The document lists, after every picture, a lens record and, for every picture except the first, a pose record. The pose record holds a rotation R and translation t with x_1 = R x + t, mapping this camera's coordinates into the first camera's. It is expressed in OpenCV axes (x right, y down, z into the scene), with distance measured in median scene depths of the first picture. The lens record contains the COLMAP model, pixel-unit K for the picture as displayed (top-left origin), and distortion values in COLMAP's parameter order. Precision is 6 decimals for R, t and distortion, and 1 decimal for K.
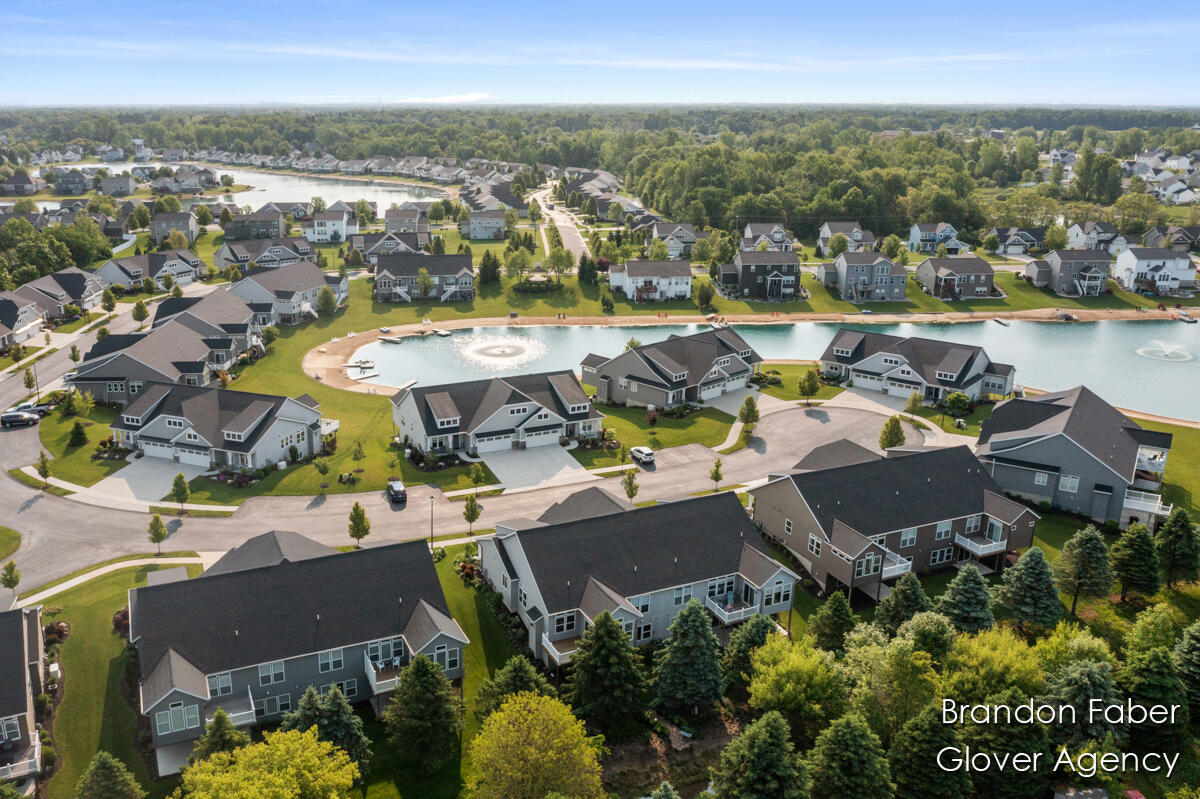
lens RADIAL K [[1056.6, 0, 647.0], [0, 1056.6, 374.0], [0, 0, 1]] dist [-0.032226, 0.012305]
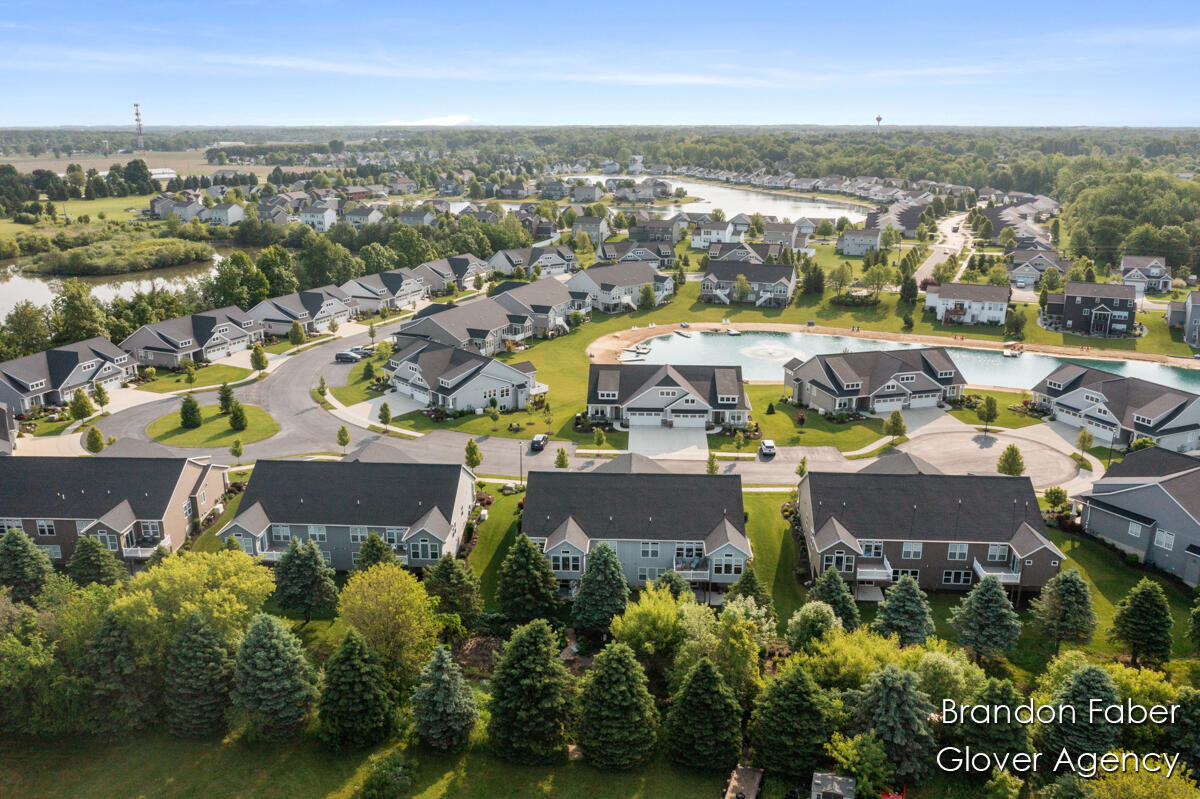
lens RADIAL K [[1056.6, 0, 647.0], [0, 1056.6, 374.0], [0, 0, 1]] dist [-0.032226, 0.012305]
pose [[0.875142, 0.109886, -0.471224, 0.330671], [-0.119274, 0.992811, 0.010006, 0.004680], [0.468936, 0.047449, 0.881957, -0.016859]]
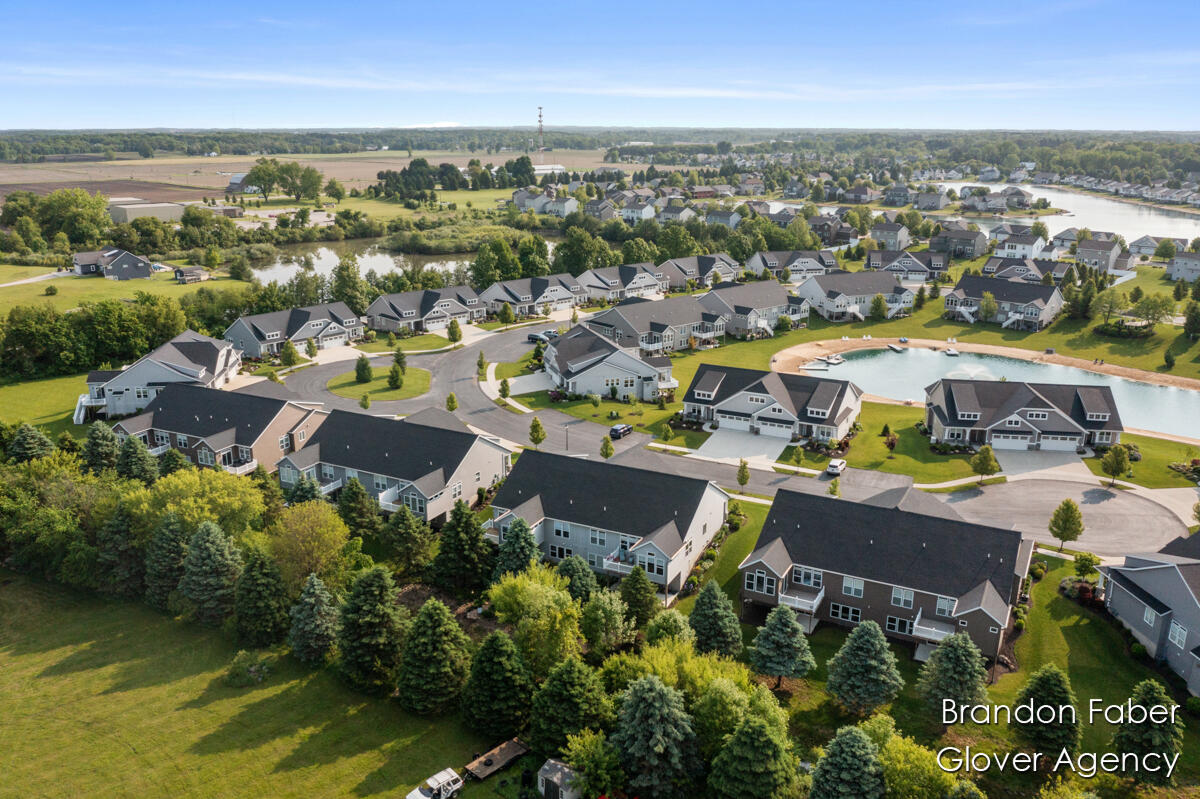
lens RADIAL K [[1049.3, 0, 600.0], [0, 1049.3, 399.5], [0, 0, 1]] dist [-0.027139, -0.003042]
pose [[0.566530, 0.207058, -0.797604, 0.569486], [-0.206243, 0.972739, 0.106030, -0.041680], [0.797814, 0.104431, 0.593790, 0.165684]]
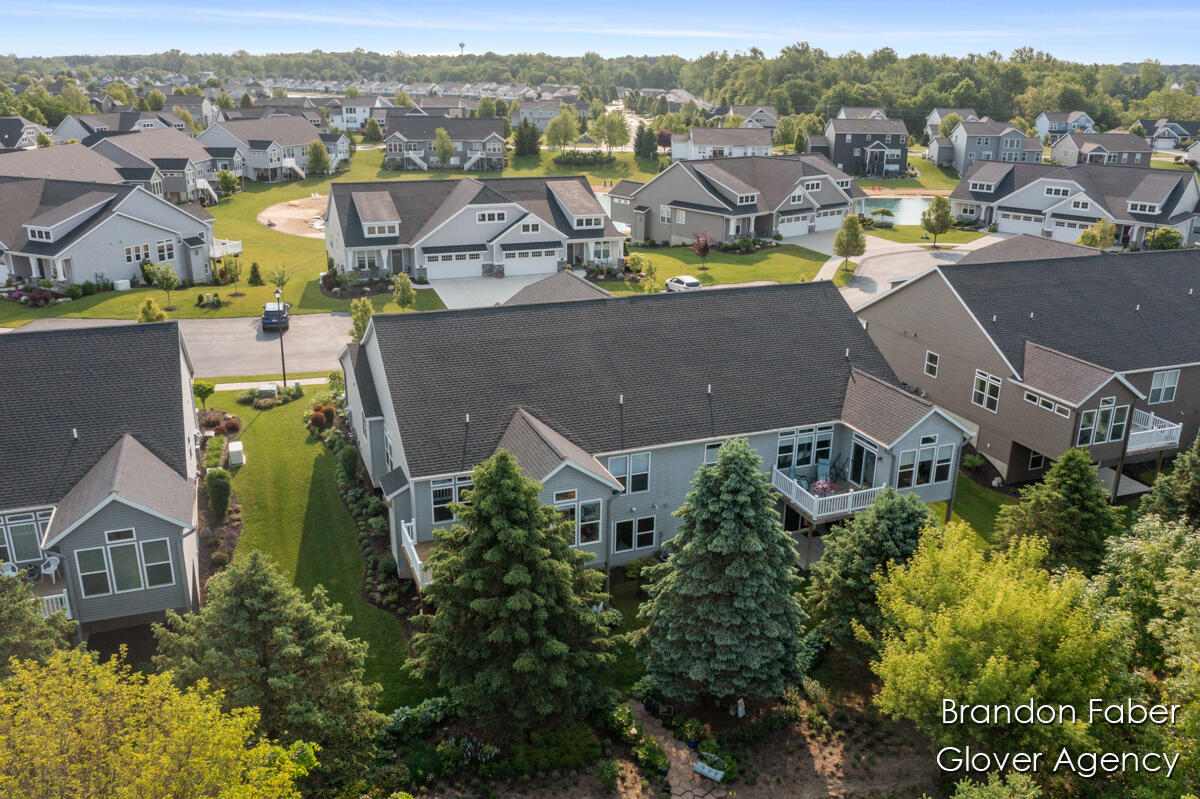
lens RADIAL K [[1008.9, 0, 638.9], [0, 1008.9, 393.9], [0, 0, 1]] dist [-0.032564, 0.012938]
pose [[0.995651, 0.018333, -0.091340, 0.022161], [-0.013973, 0.998743, 0.048142, 0.094557], [0.092107, -0.046656, 0.994655, 0.325824]]
